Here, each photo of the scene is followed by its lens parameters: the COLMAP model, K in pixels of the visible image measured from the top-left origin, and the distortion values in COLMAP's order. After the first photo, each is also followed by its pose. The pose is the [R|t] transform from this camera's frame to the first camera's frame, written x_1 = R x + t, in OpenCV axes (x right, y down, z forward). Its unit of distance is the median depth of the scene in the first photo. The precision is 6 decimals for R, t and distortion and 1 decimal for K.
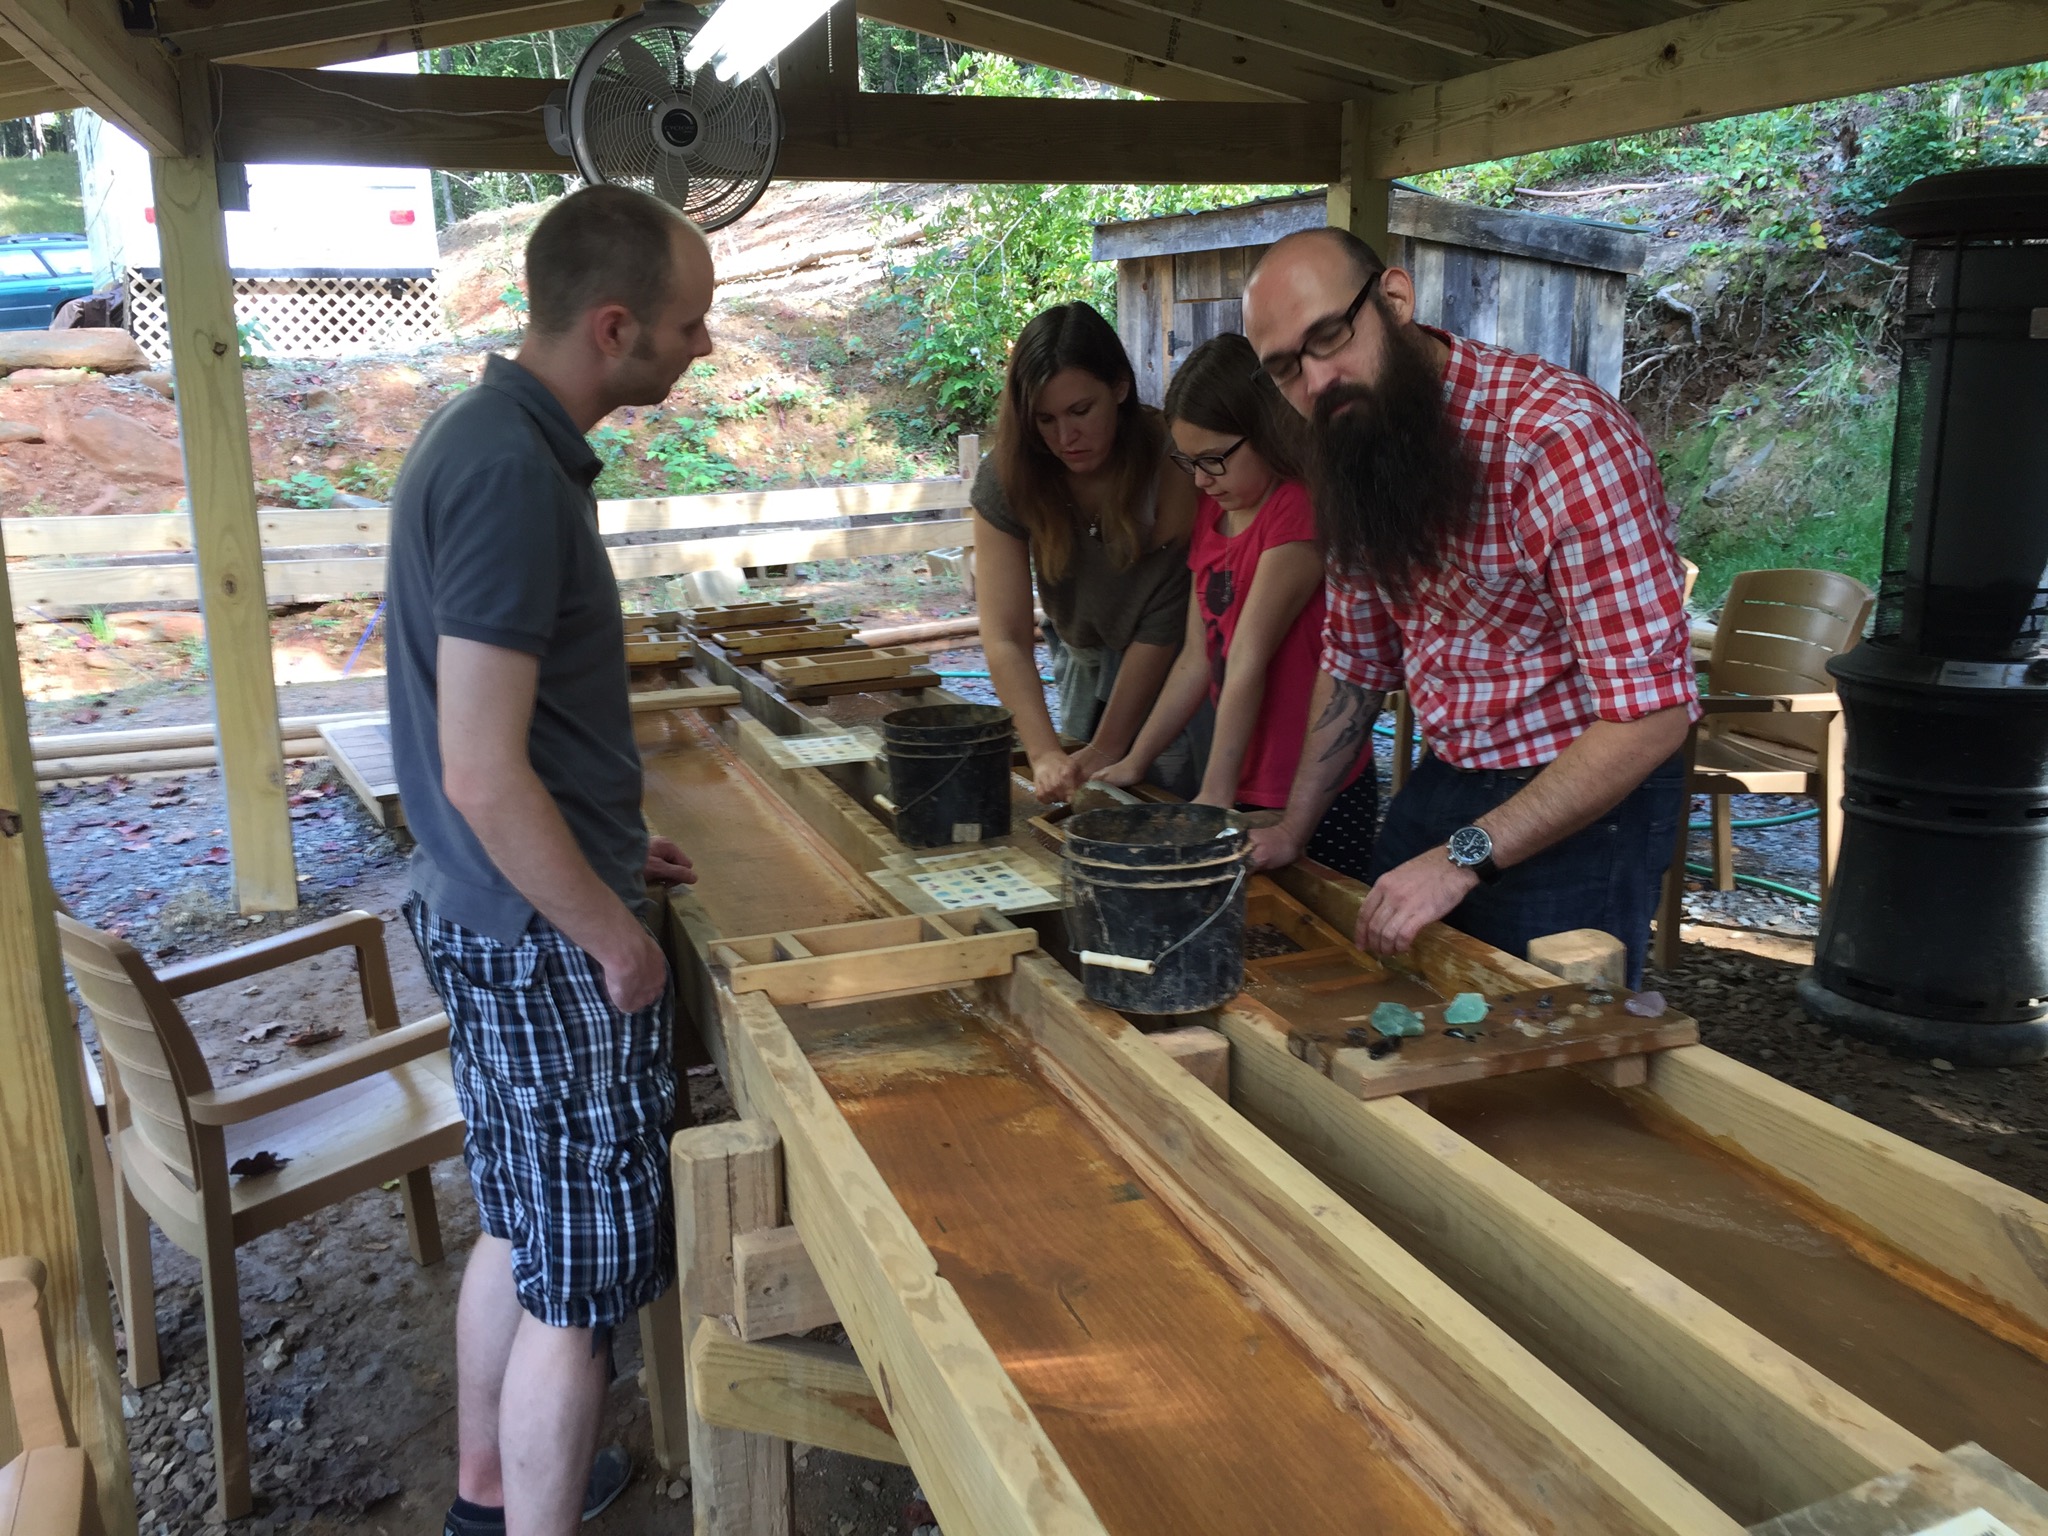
lens RADIAL K [[1745.5, 0, 1046.2], [0, 1745.5, 732.3], [0, 0, 1]] dist [0.084582, -0.107355]
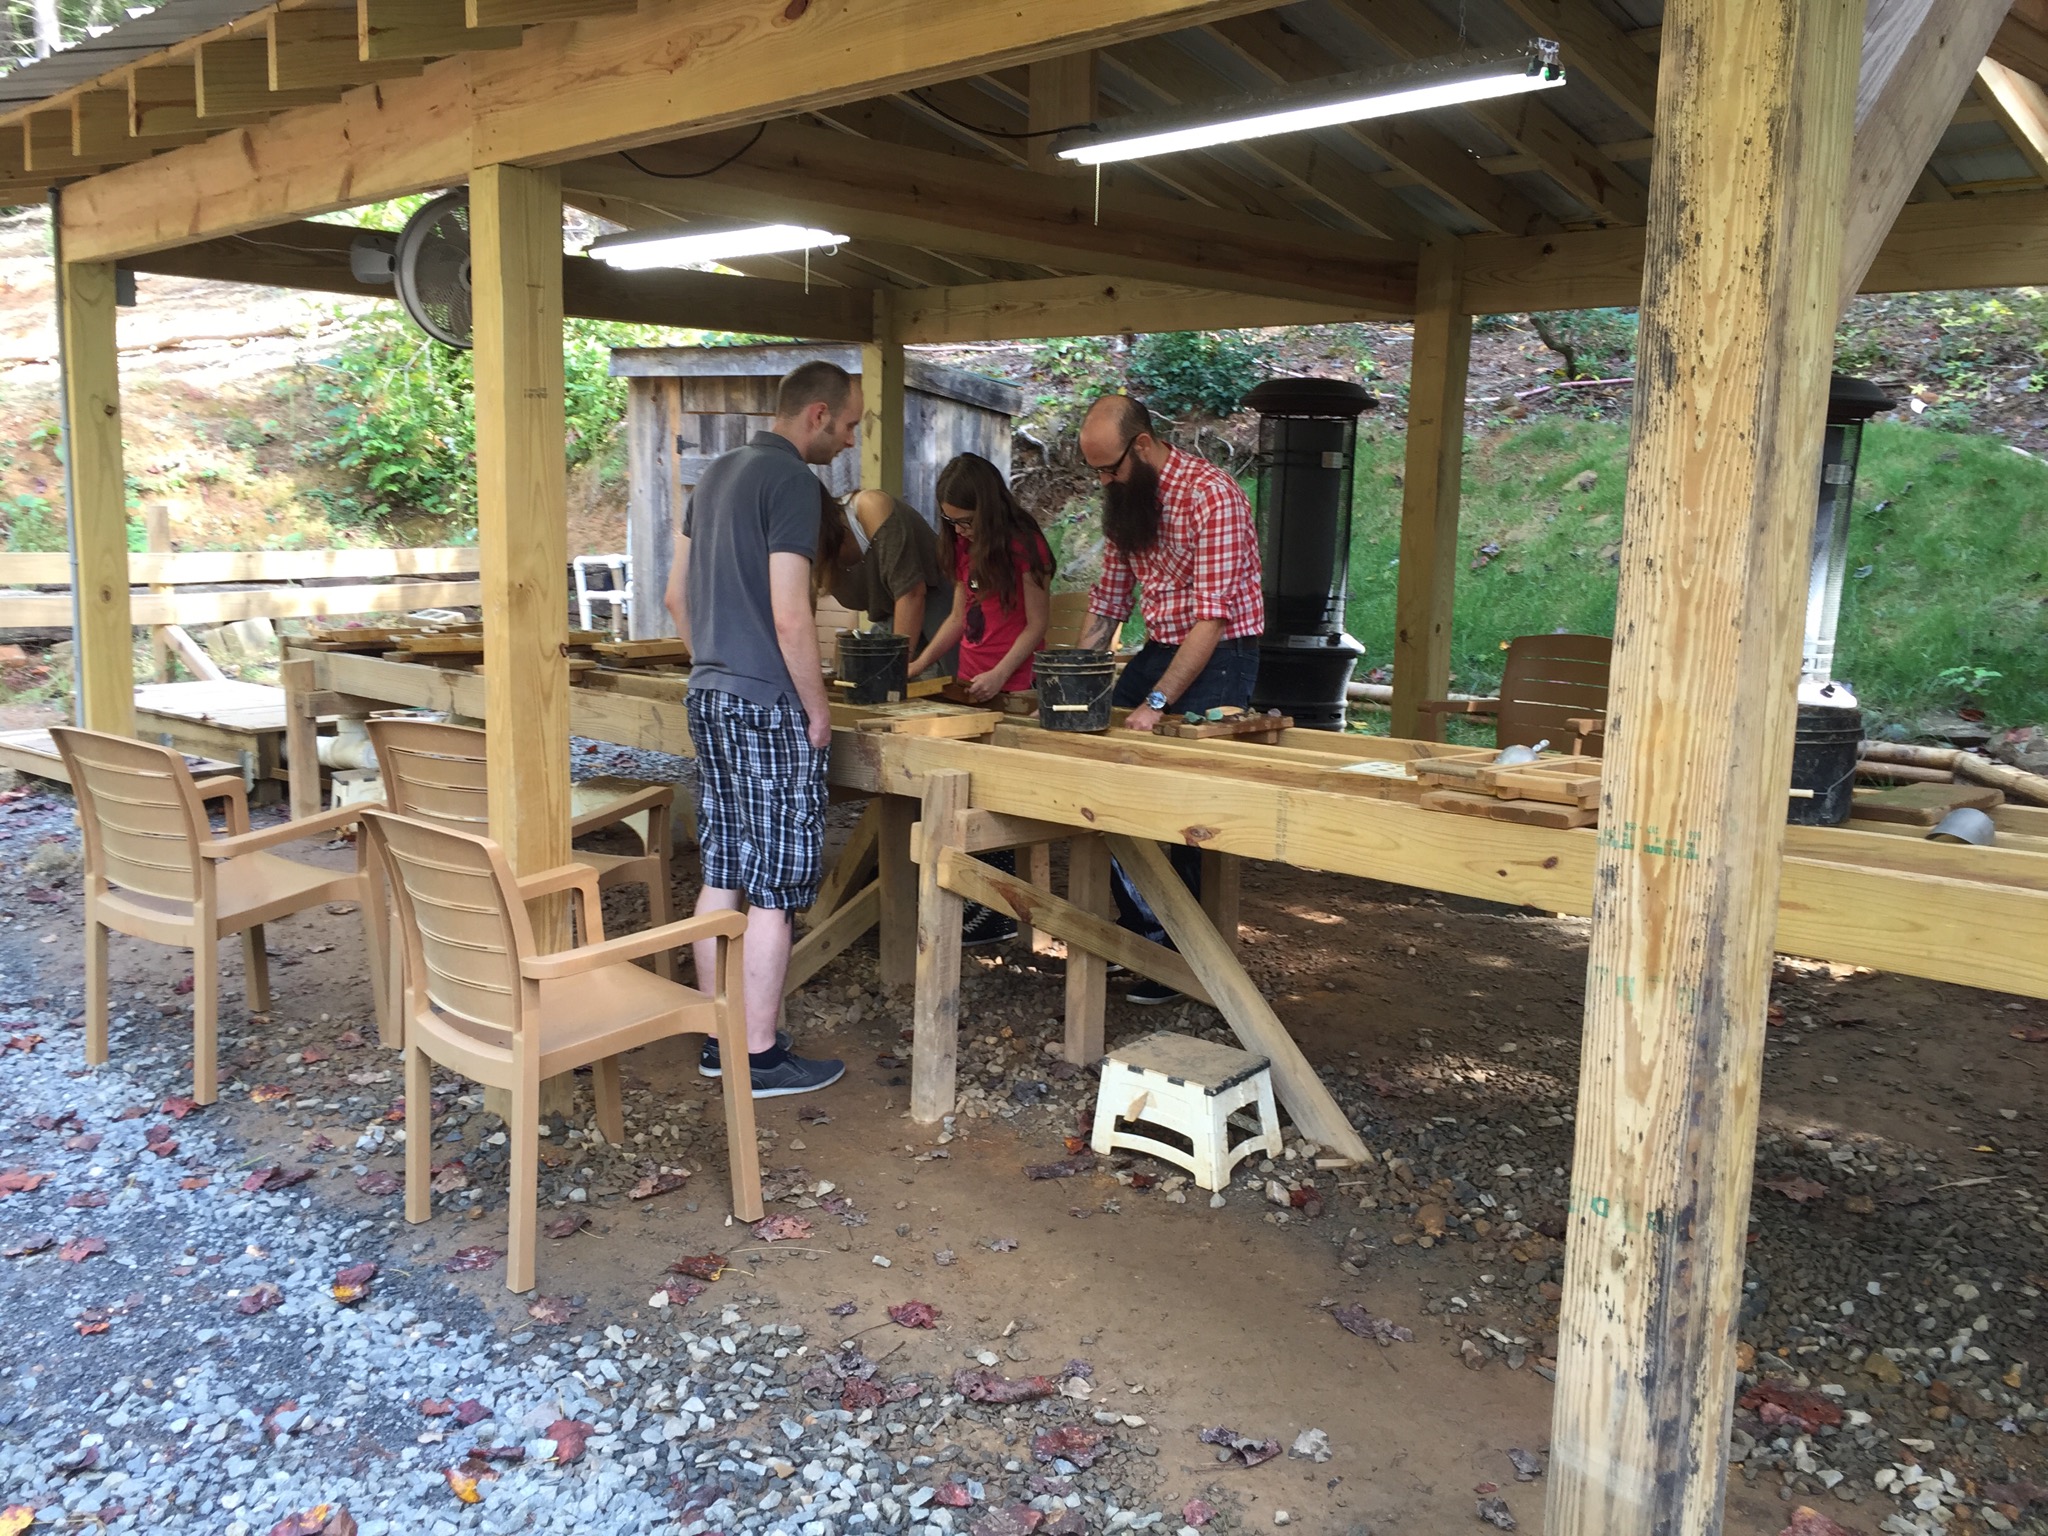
lens RADIAL K [[1745.5, 0, 1021.6], [0, 1745.5, 771.2], [0, 0, 1]] dist [0.084582, -0.107355]
pose [[0.917309, -0.021301, 0.397605, -0.216429], [0.037724, 0.998726, -0.033528, 0.069531], [-0.396384, 0.045755, 0.916944, -0.265191]]
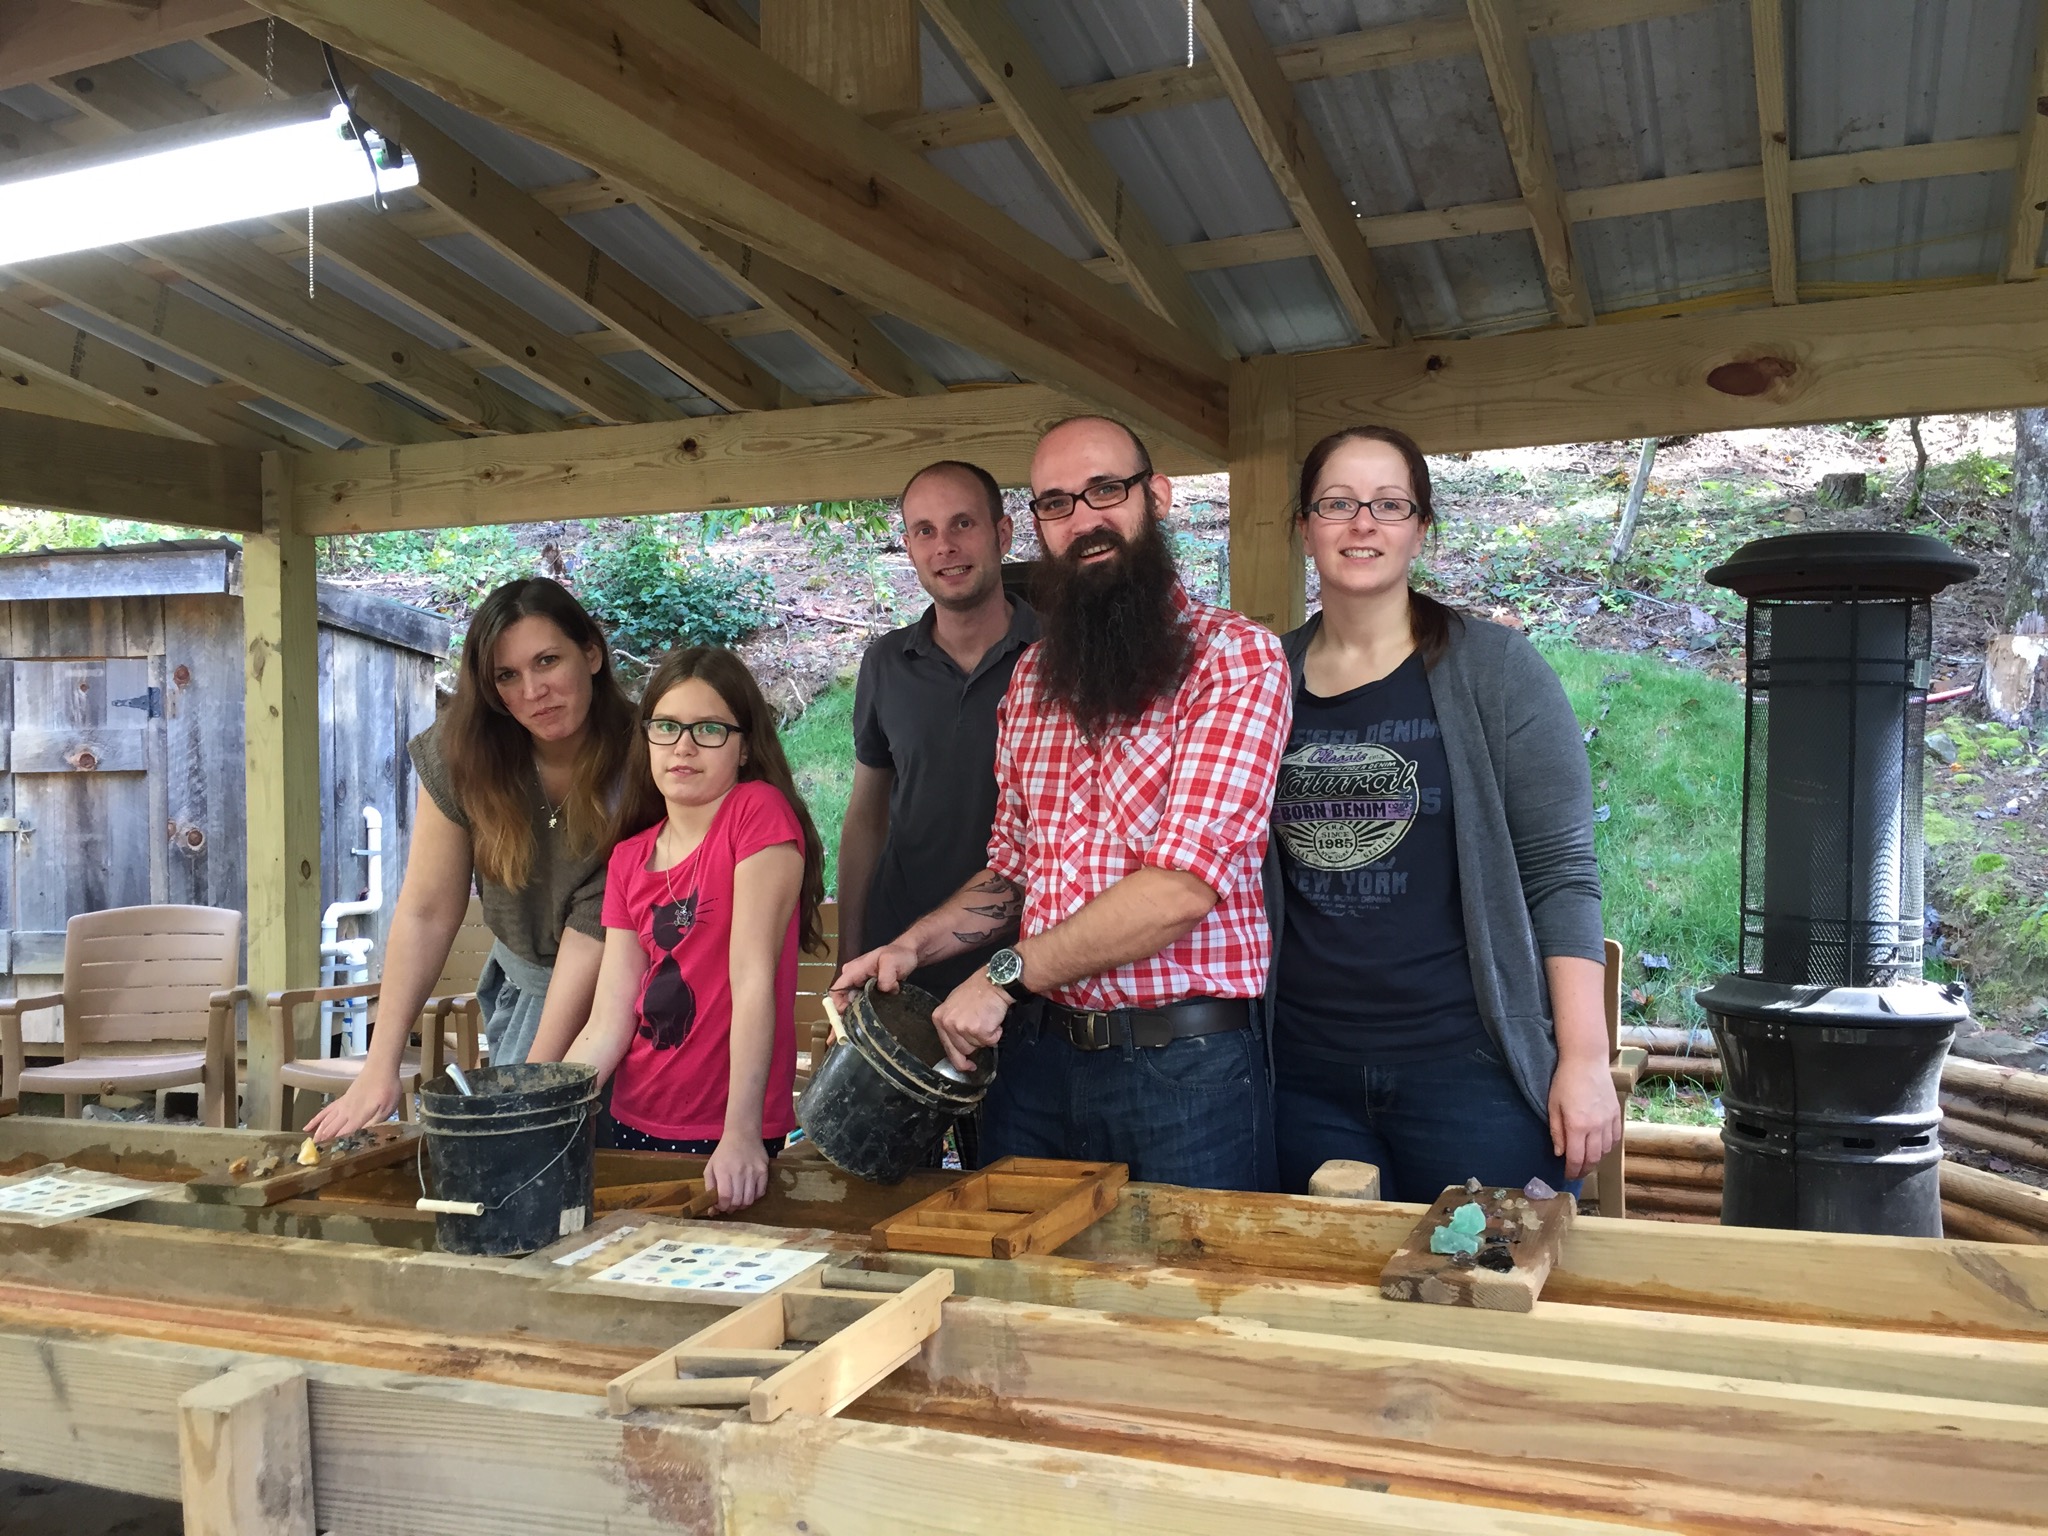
lens RADIAL K [[1745.5, 0, 1005.0], [0, 1745.5, 758.4], [0, 0, 1]] dist [0.084582, -0.107355]
pose [[0.703671, 0.006358, 0.710498, -0.150716], [0.145993, 0.977330, -0.153336, 0.001054], [-0.695366, 0.211626, 0.686791, 0.083079]]
